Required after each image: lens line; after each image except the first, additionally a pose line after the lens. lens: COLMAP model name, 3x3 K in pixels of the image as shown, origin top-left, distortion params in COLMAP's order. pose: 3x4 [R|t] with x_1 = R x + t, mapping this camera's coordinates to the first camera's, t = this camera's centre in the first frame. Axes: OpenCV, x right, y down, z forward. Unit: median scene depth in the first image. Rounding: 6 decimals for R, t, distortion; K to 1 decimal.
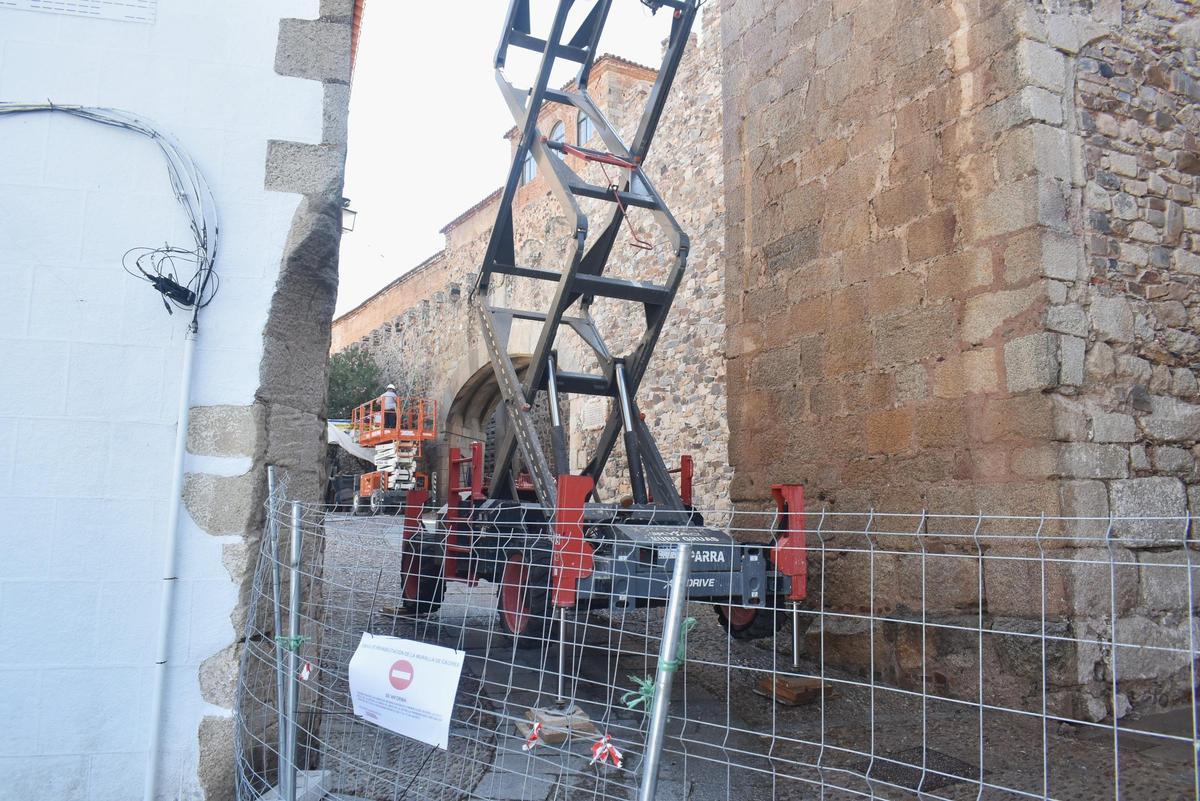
lens RADIAL K [[928.7, 0, 600.0], [0, 928.7, 400.5], [0, 0, 1]] dist [-0.011876, -0.001553]
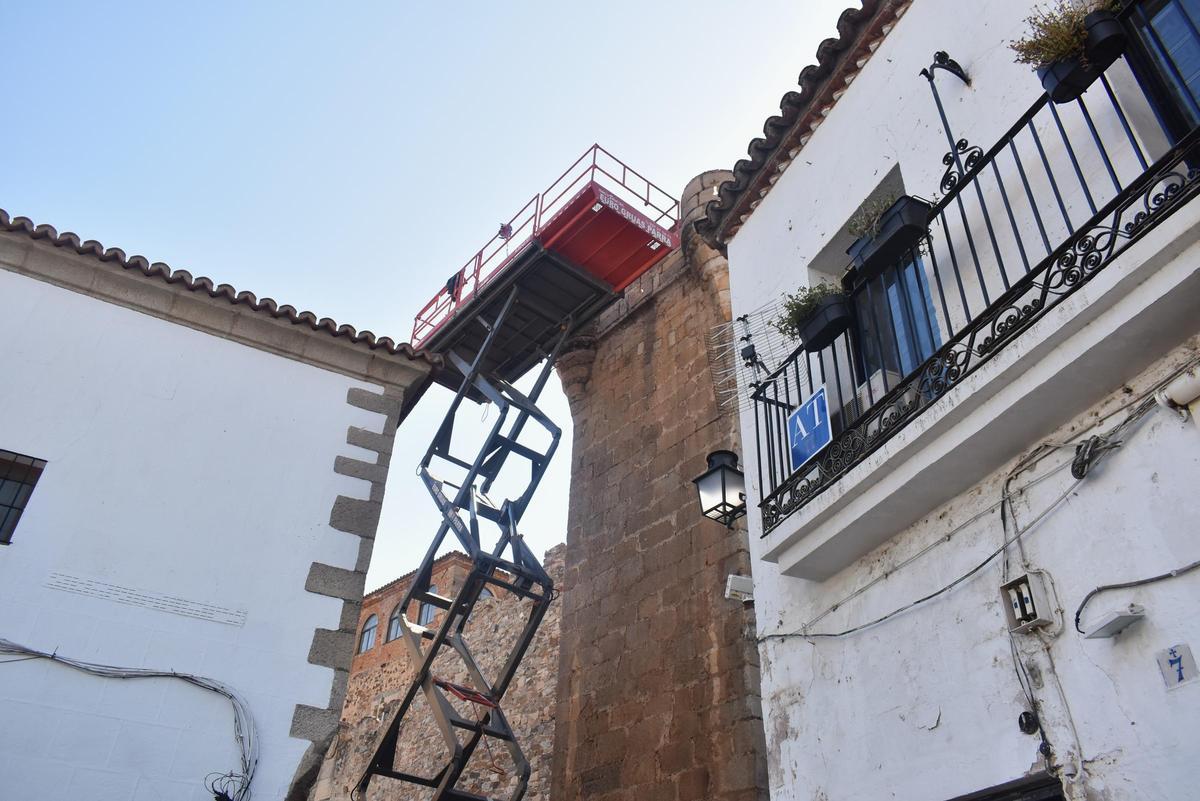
lens RADIAL K [[928.7, 0, 600.0], [0, 928.7, 400.5], [0, 0, 1]] dist [-0.011876, -0.001553]
pose [[0.975613, 0.152916, 0.157469, -0.107262], [-0.061453, 0.878999, -0.472846, -0.006200], [-0.210721, 0.451638, 0.866960, -0.486876]]
